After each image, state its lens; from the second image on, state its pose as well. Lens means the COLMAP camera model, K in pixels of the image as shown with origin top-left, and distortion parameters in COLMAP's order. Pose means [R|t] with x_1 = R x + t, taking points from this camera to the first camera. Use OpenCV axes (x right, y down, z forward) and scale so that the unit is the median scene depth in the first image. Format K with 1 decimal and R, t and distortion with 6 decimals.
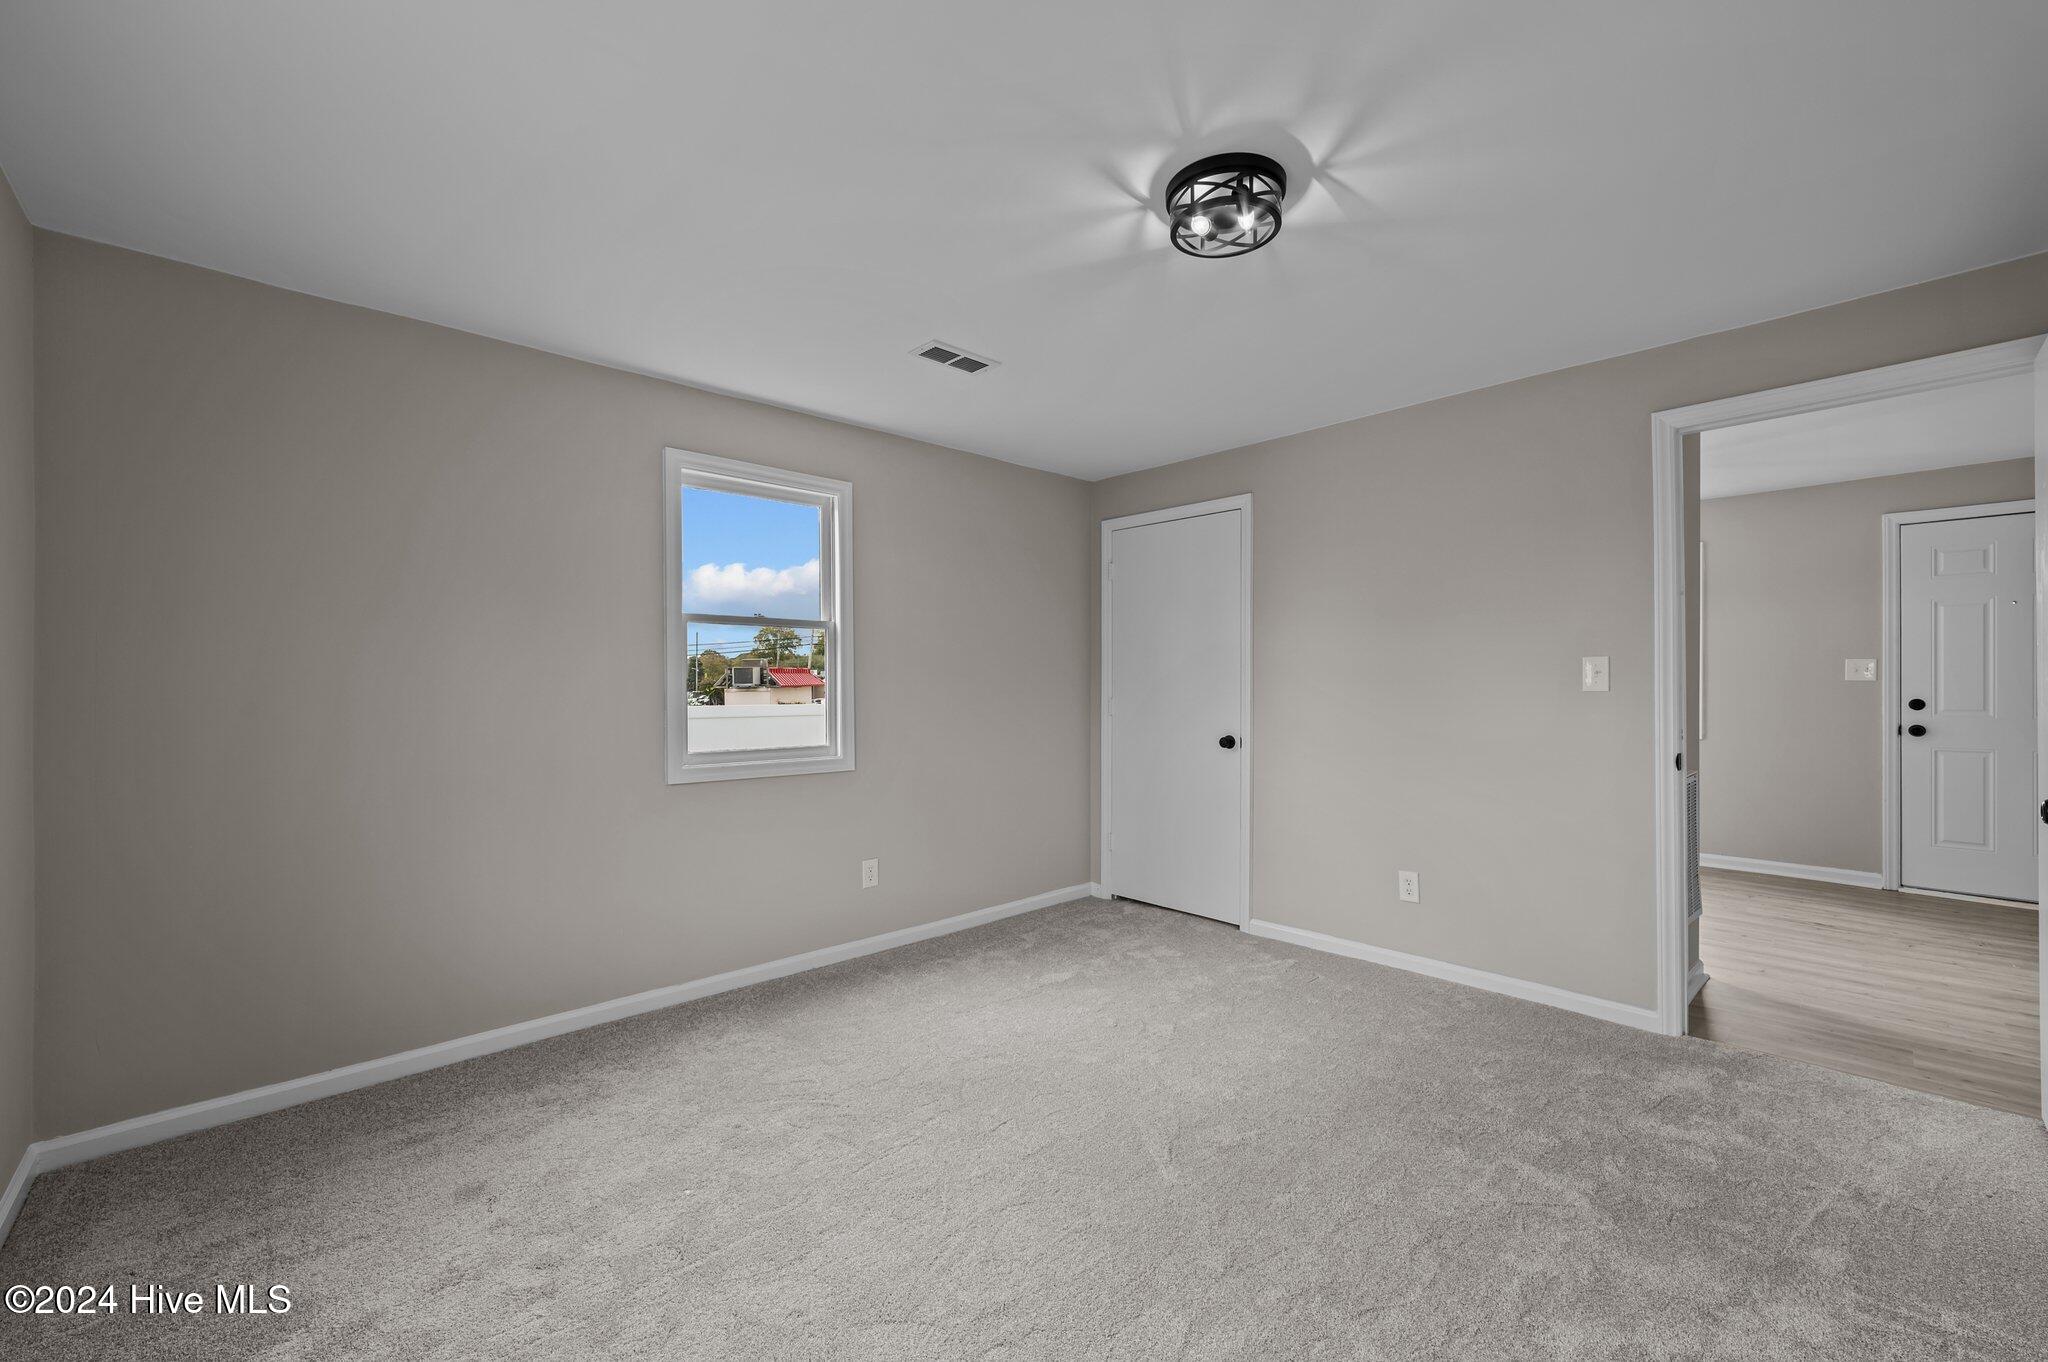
lens RADIAL K [[838.9, 0, 982.6], [0, 838.9, 683.5], [0, 0, 1]] dist [-0.037804, 0.006531]
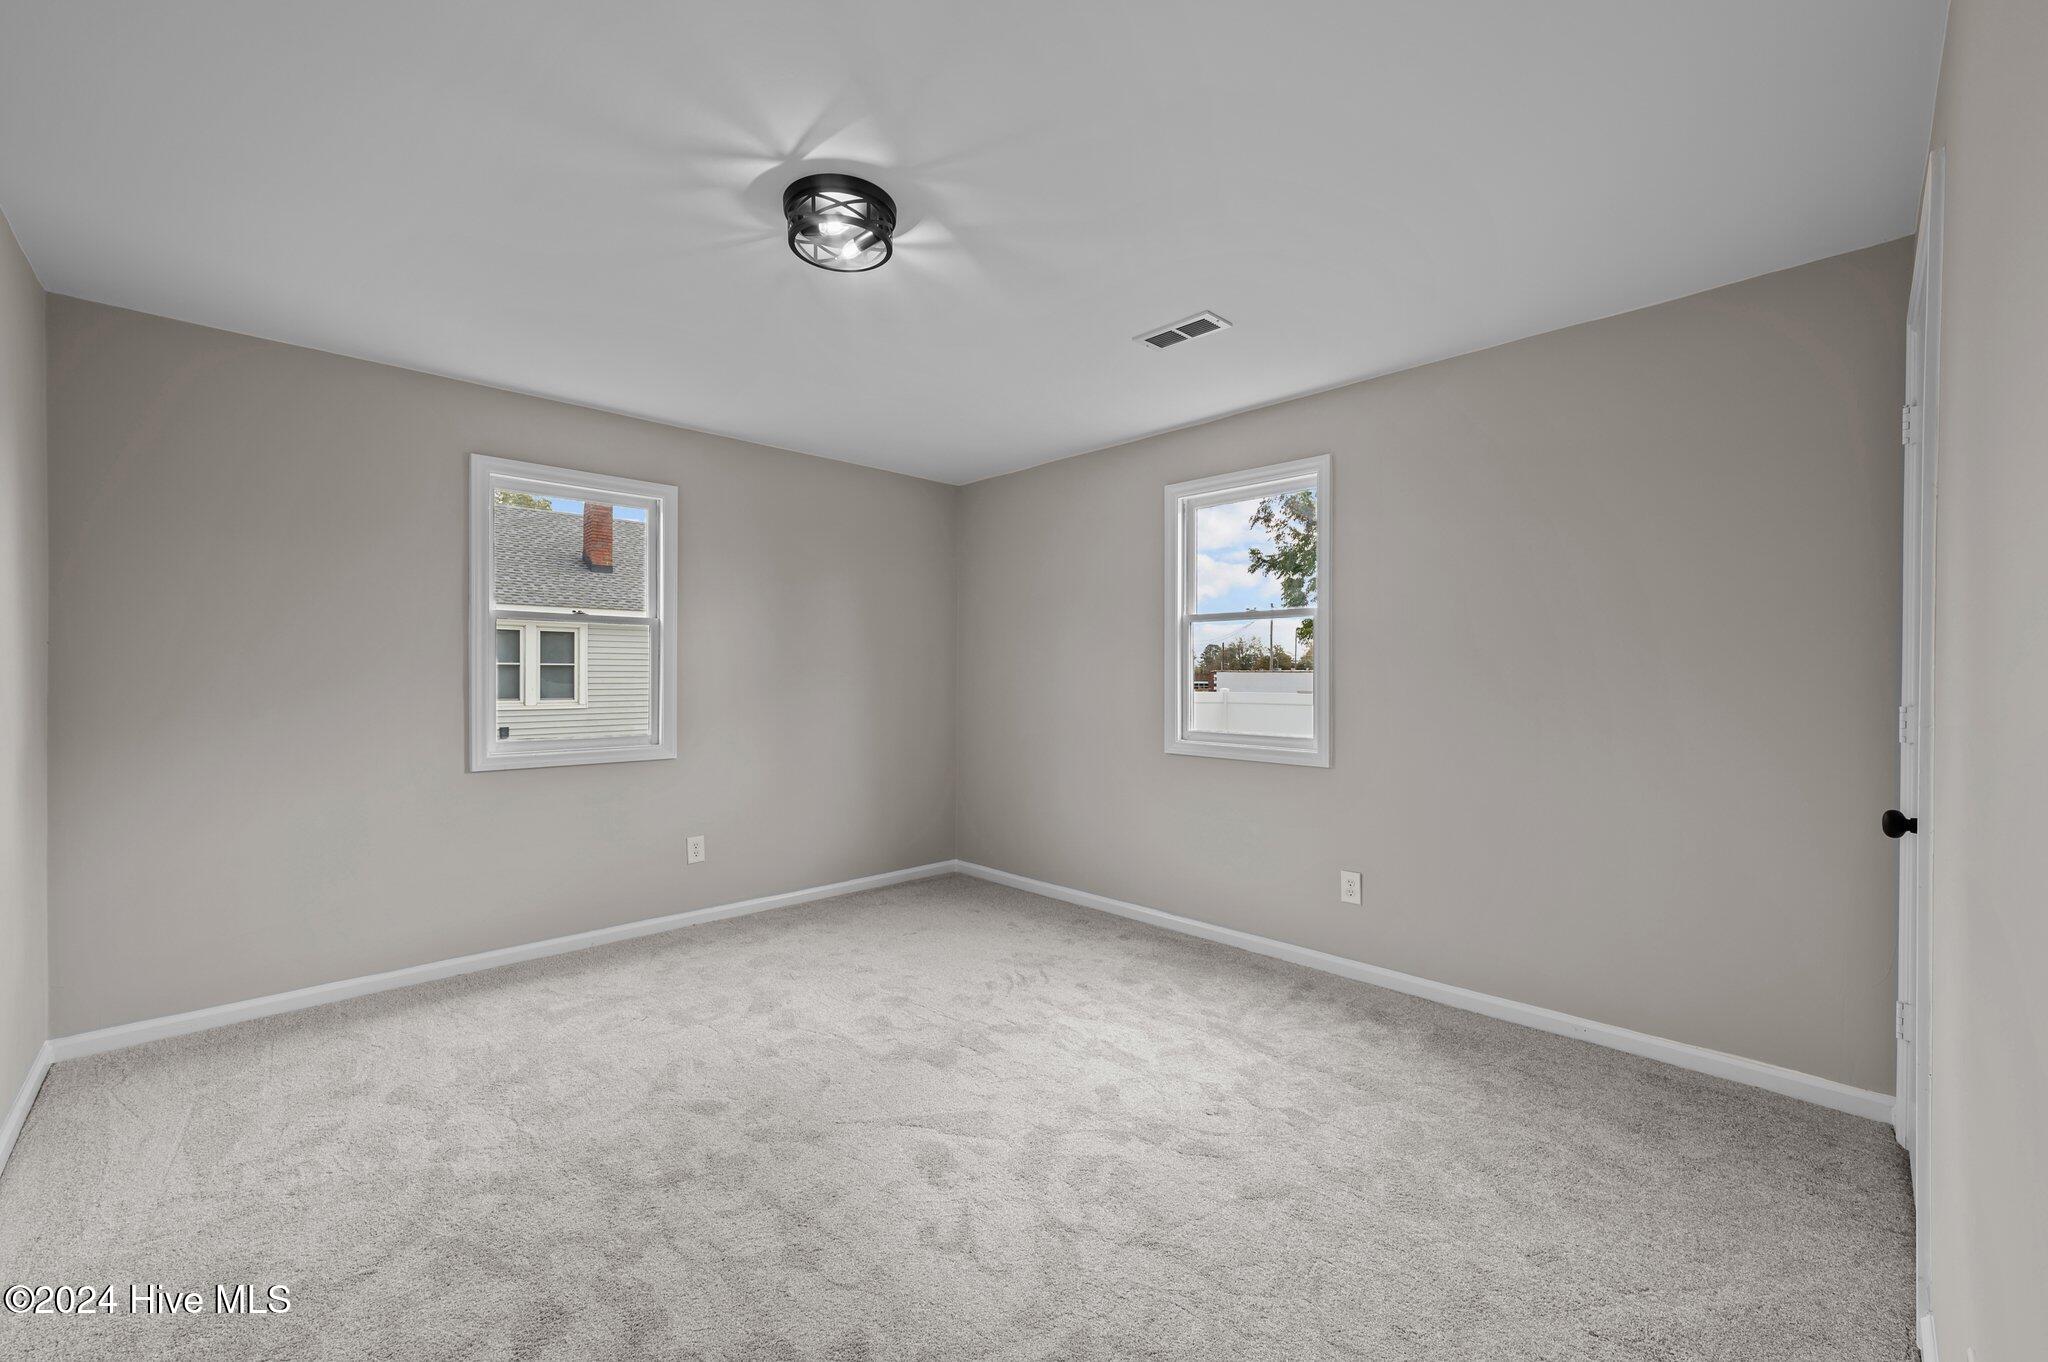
lens RADIAL K [[838.9, 0, 1071.8], [0, 838.9, 682.5], [0, 0, 1]] dist [-0.037804, 0.006531]
pose [[0.047511, 0.014508, -0.998765, 1.011444], [-0.005271, 0.999884, 0.014274, -0.001898], [0.998857, 0.004586, 0.047582, 0.915399]]
